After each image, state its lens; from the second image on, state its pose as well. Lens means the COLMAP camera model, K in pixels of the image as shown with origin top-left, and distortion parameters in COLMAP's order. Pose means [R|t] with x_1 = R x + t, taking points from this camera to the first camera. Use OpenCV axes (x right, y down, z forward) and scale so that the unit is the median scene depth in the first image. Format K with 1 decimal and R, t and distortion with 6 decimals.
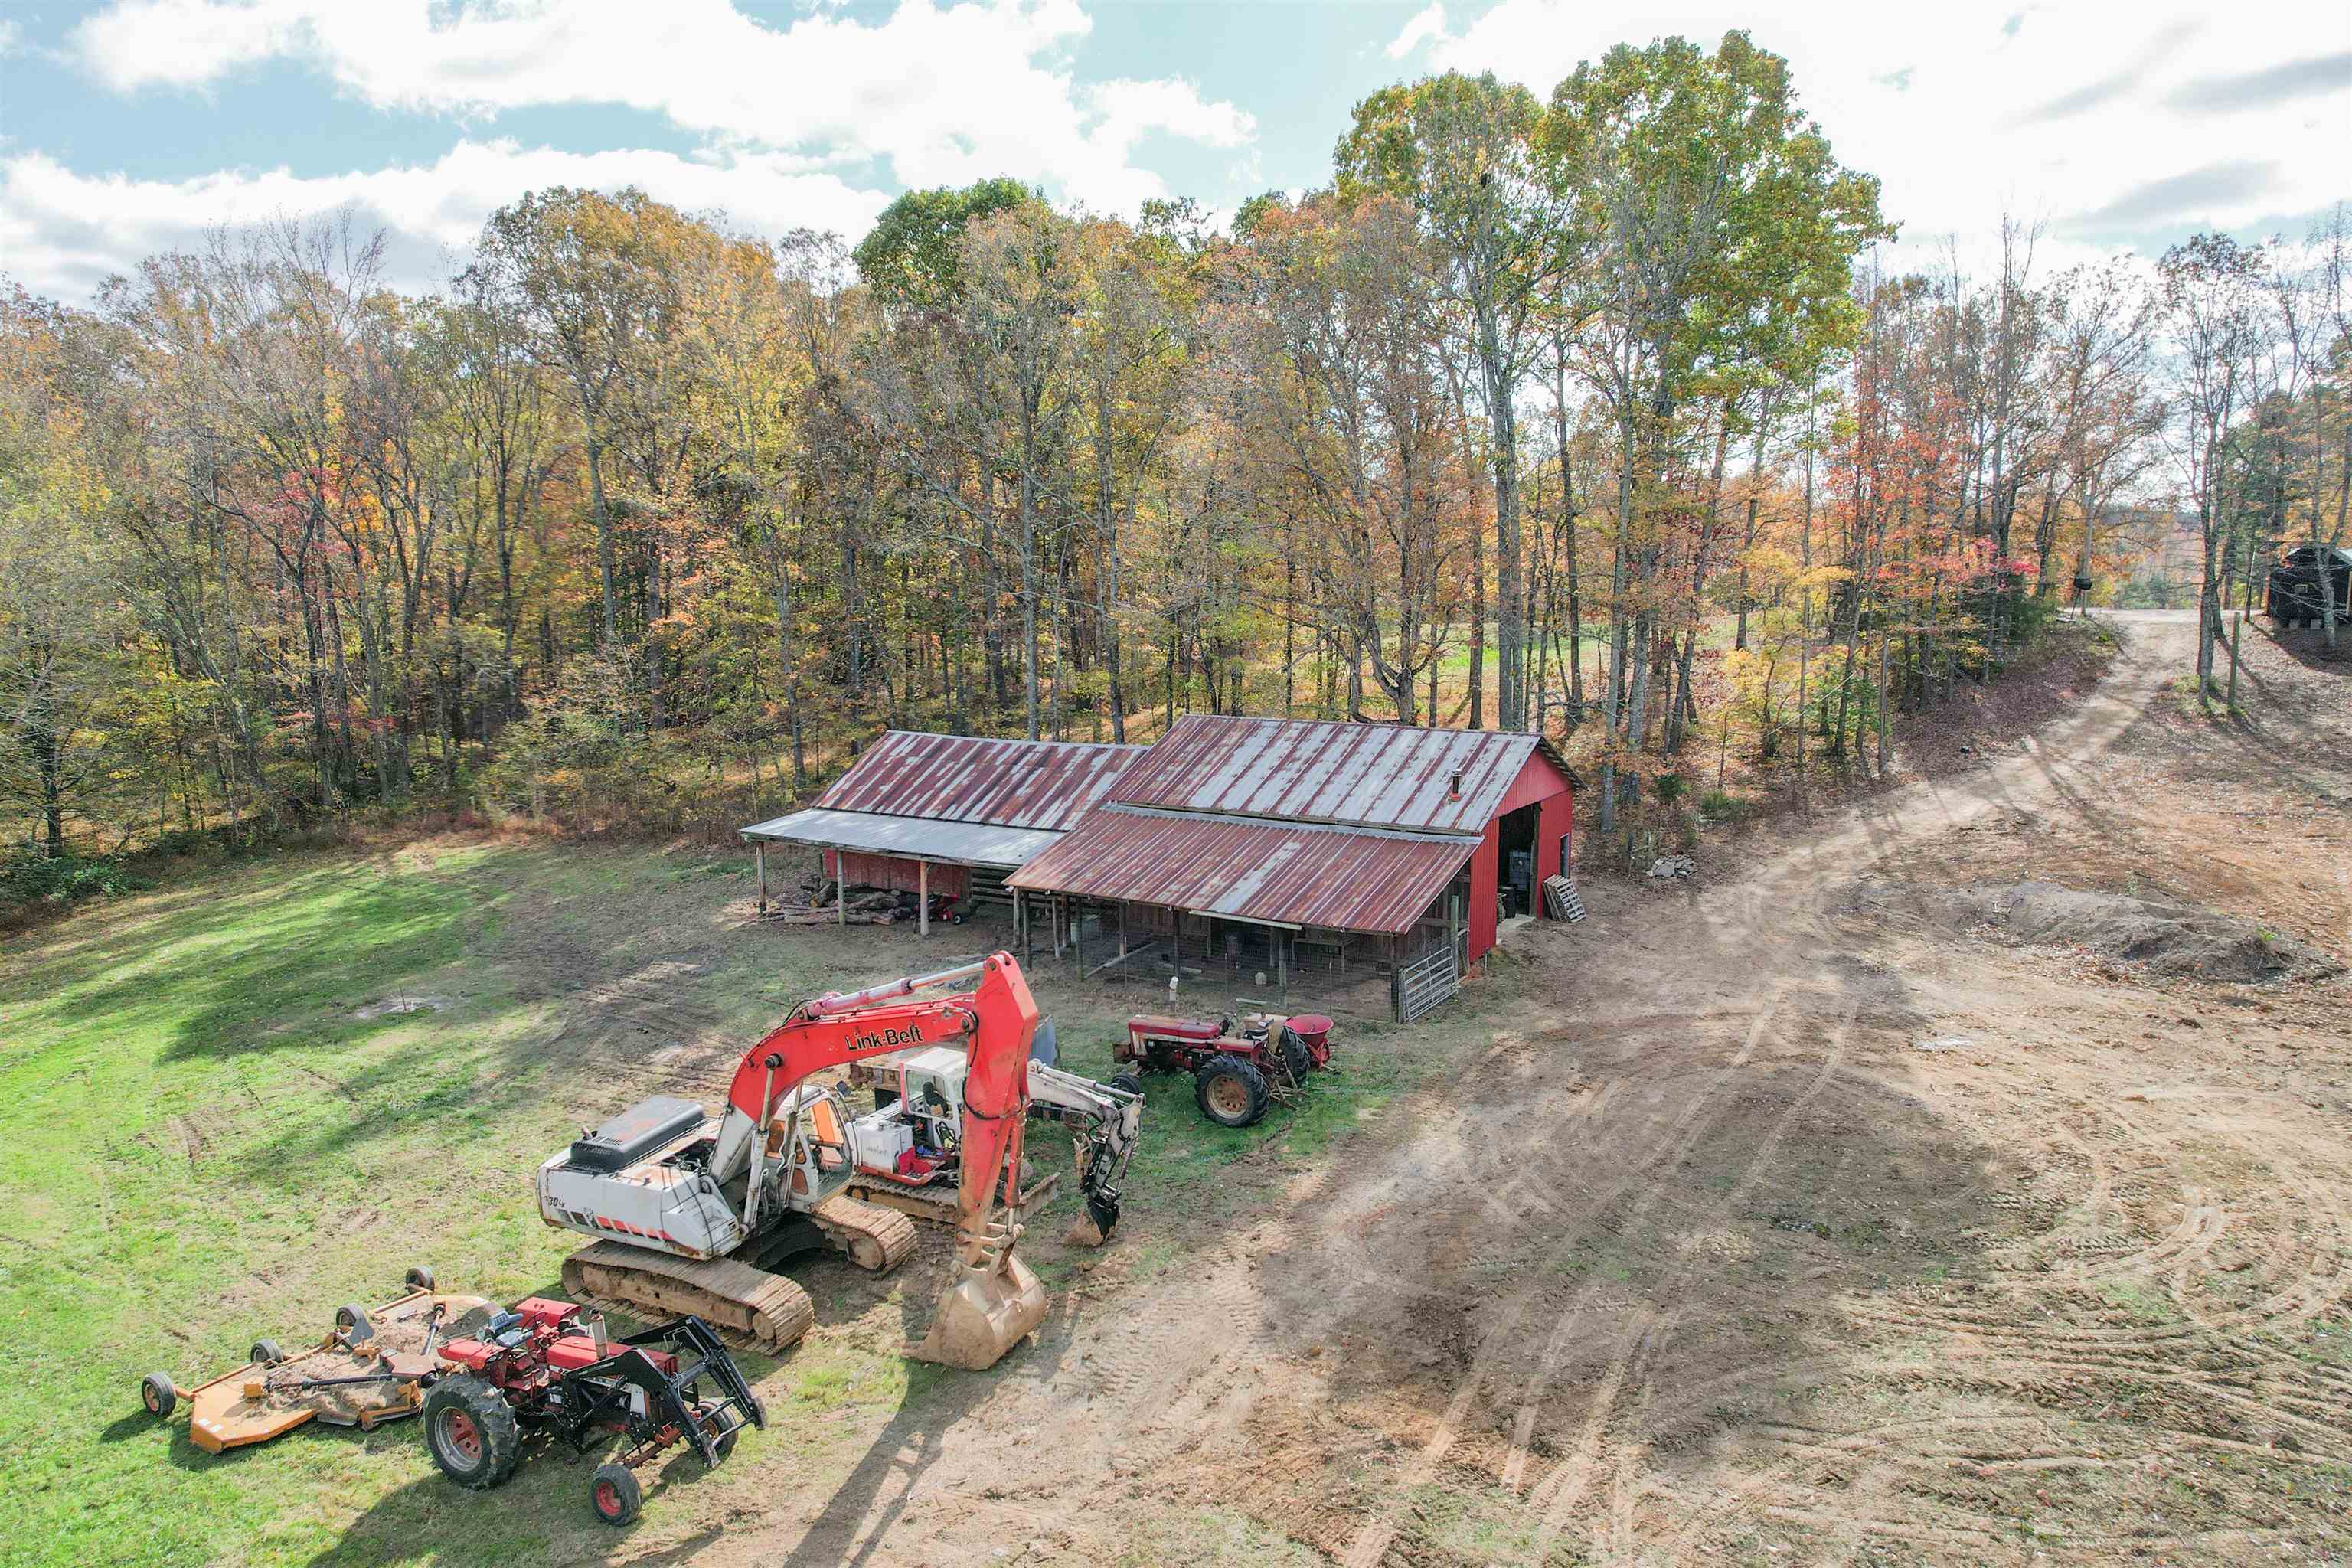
lens RADIAL K [[1460.7, 0, 1190.1], [0, 1460.7, 758.5], [0, 0, 1]] dist [-0.069751, 0.065030]
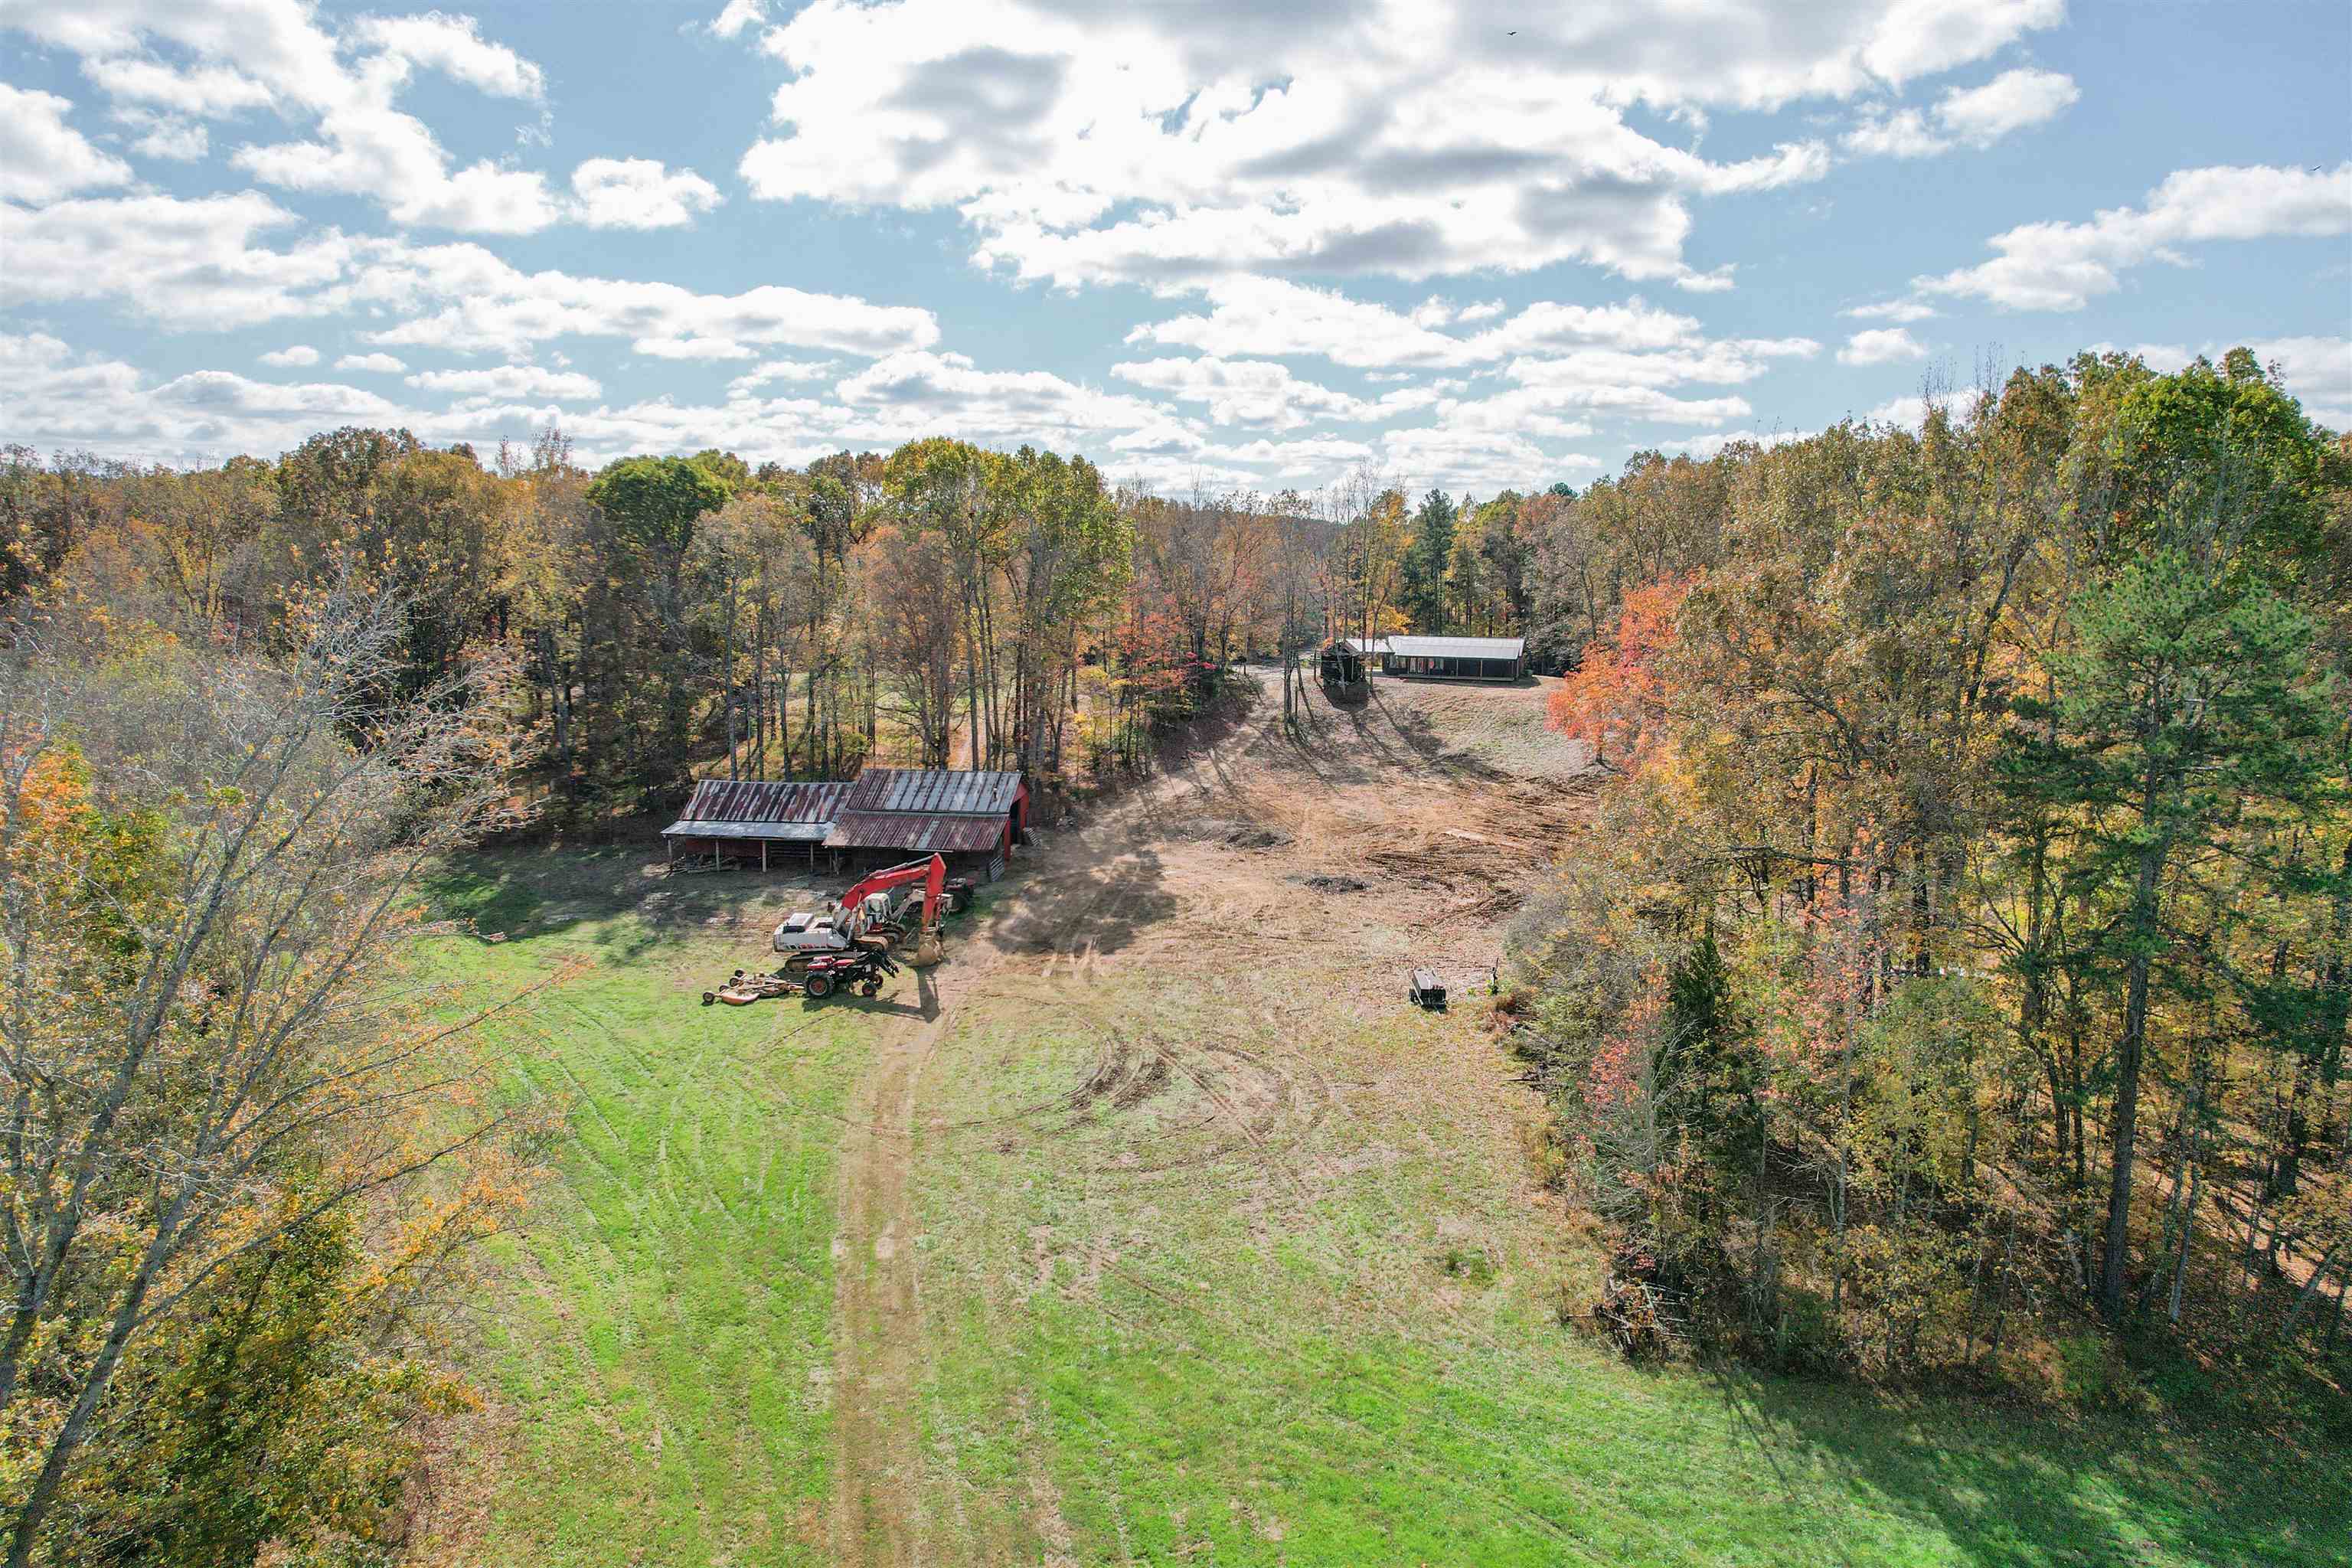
lens RADIAL K [[1460.7, 0, 1190.1], [0, 1460.7, 758.5], [0, 0, 1]] dist [-0.069751, 0.065030]
pose [[0.890596, -0.047408, 0.452318, -0.559128], [0.038250, 0.998836, 0.029375, -0.089426], [-0.453184, -0.008860, 0.891373, -1.210921]]
